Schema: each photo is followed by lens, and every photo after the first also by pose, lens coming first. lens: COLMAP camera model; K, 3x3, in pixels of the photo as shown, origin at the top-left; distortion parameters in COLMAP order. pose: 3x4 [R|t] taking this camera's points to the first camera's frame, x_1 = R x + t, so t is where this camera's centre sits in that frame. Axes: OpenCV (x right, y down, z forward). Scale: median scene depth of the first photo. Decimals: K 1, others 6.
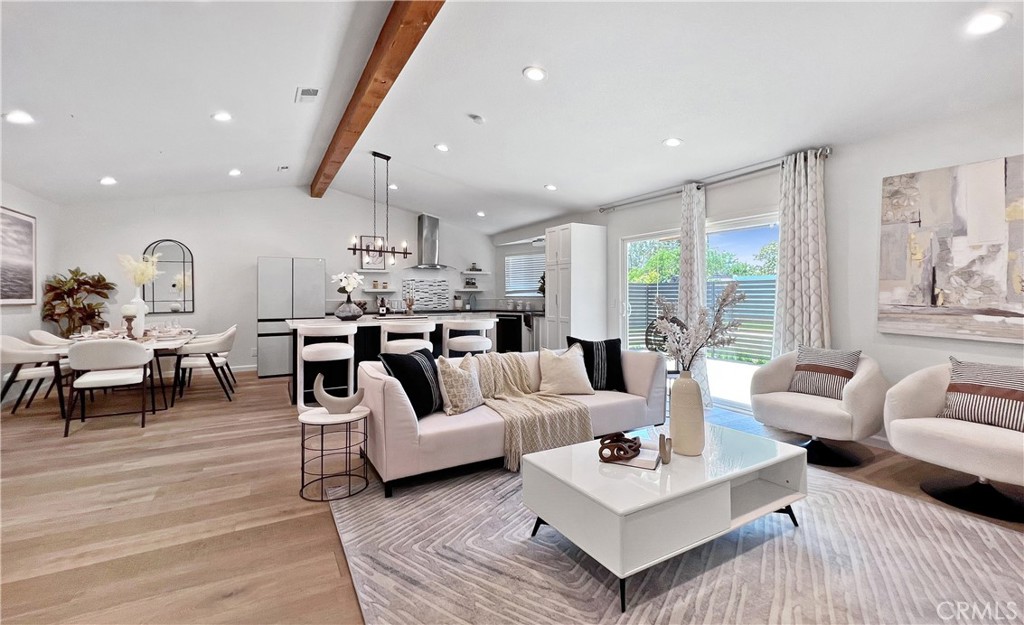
lens RADIAL K [[437.5, 0, 512.2], [0, 437.5, 294.5], [0, 0, 1]] dist [0.000872, -0.000051]
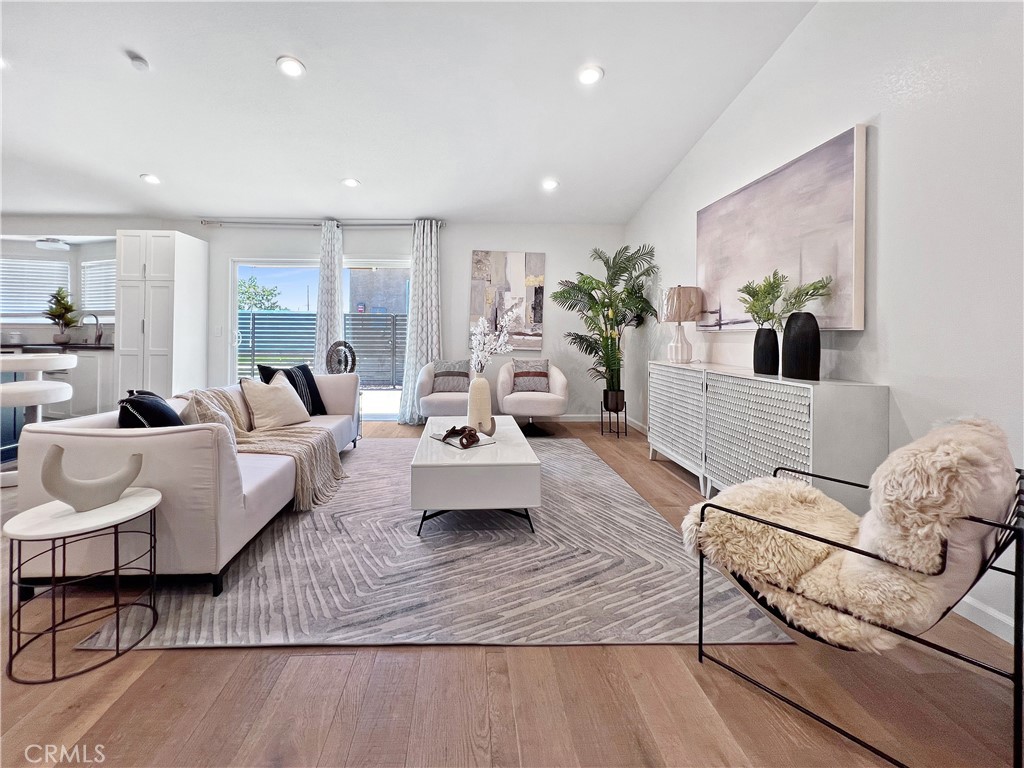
lens RADIAL K [[409.4, 0, 509.9], [0, 409.4, 330.8], [0, 0, 1]] dist [-0.000735, 0.000010]
pose [[0.477379, 0.004615, 0.878685, -0.398216], [-0.008932, 0.999960, -0.000400, 0.025182], [-0.878652, -0.007658, 0.477401, 0.177097]]
